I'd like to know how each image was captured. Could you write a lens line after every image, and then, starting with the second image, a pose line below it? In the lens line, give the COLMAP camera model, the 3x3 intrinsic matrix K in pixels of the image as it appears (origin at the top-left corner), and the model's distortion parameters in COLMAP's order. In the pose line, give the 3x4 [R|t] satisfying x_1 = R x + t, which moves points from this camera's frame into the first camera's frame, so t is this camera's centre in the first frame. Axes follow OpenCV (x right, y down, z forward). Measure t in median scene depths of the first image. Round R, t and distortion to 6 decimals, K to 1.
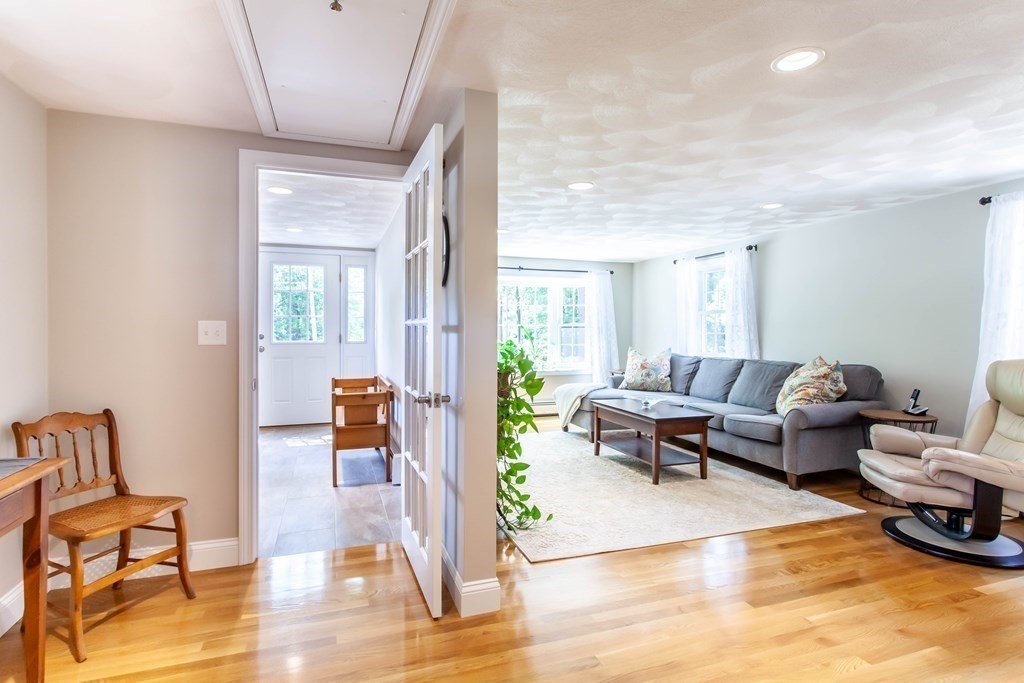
lens RADIAL K [[494.9, 0, 488.0], [0, 494.9, 338.5], [0, 0, 1]] dist [0.002045, -0.000225]
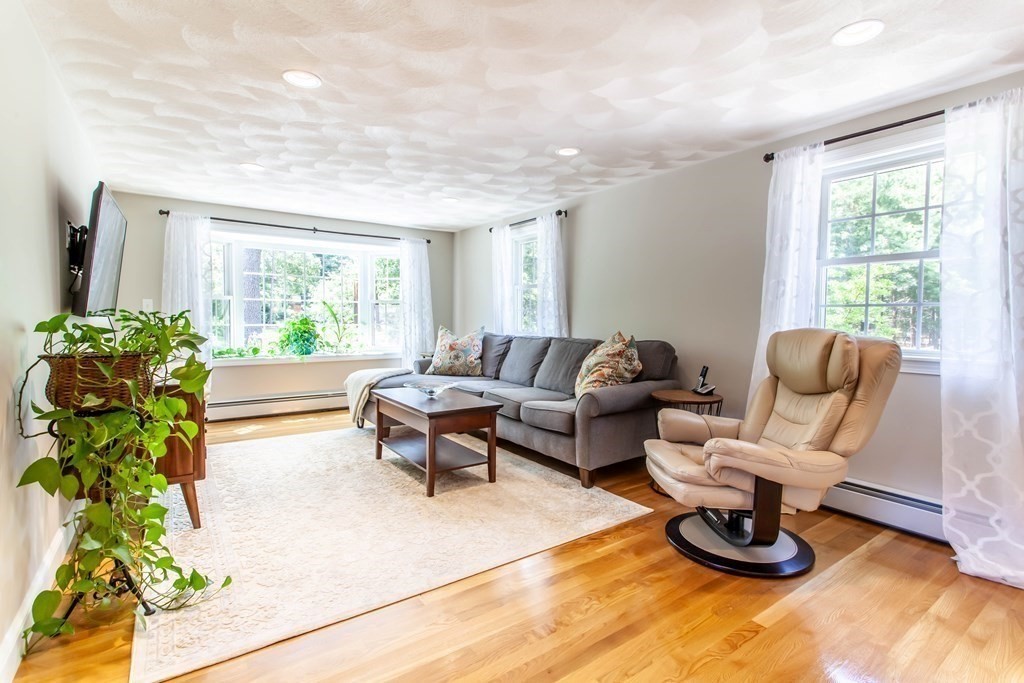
lens RADIAL K [[494.9, 0, 516.2], [0, 494.9, 338.0], [0, 0, 1]] dist [0.002045, -0.000225]
pose [[0.946369, -0.006983, 0.323013, 0.232976], [-0.002386, 0.999588, 0.028600, 0.024442], [-0.323080, -0.027837, 0.945962, 0.243367]]
